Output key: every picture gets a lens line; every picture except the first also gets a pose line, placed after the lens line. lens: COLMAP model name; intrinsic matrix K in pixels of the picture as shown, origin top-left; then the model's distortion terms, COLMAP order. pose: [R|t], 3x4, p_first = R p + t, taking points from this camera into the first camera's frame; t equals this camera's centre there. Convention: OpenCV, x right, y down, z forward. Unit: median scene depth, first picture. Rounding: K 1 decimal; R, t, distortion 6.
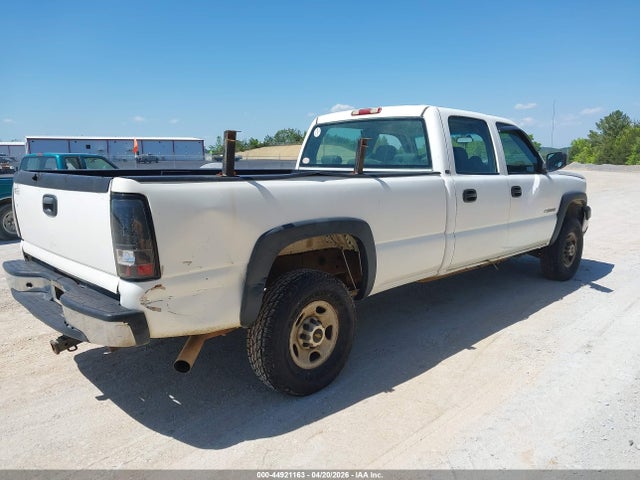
lens RADIAL K [[498.4, 0, 320.9], [0, 498.4, 235.4], [0, 0, 1]] dist [0.061419, -0.116401]
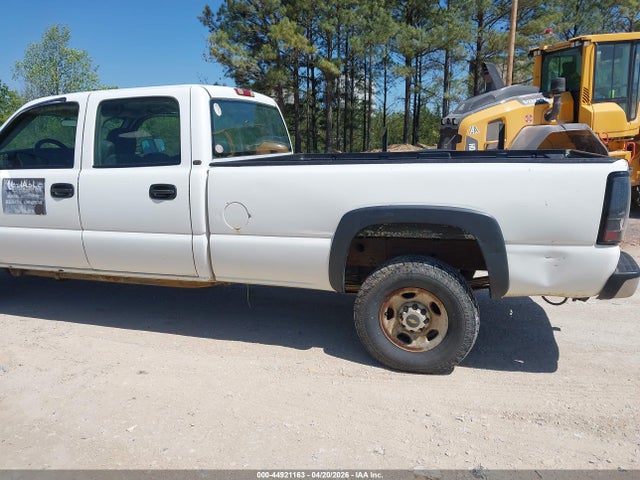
lens RADIAL K [[502.8, 0, 320.0], [0, 502.8, 240.0], [0, 0, 1]] dist [0.003260, 0.007191]
pose [[-0.466741, -0.170819, 0.867740, -0.823122], [0.142868, 0.953720, 0.264590, -0.216941], [-0.872778, 0.247467, -0.420736, 1.346223]]
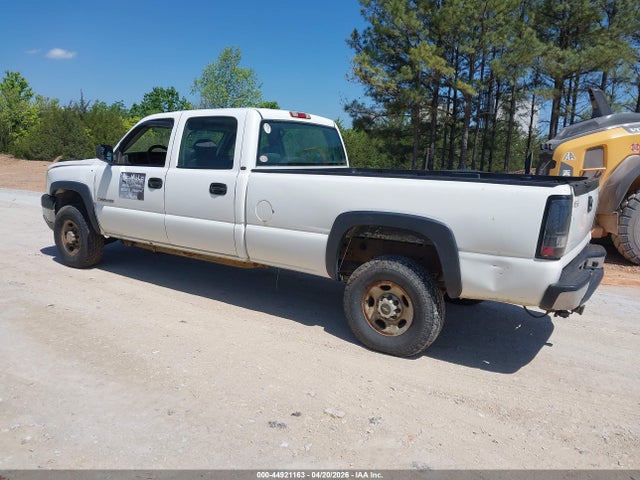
lens RADIAL K [[498.4, 0, 320.9], [0, 498.4, 235.4], [0, 0, 1]] dist [0.061419, -0.116401]
pose [[-0.196989, -0.168110, 0.965885, -1.056670], [0.107167, 0.975594, 0.191656, -0.196718], [-0.974531, 0.141265, -0.174166, 1.199843]]
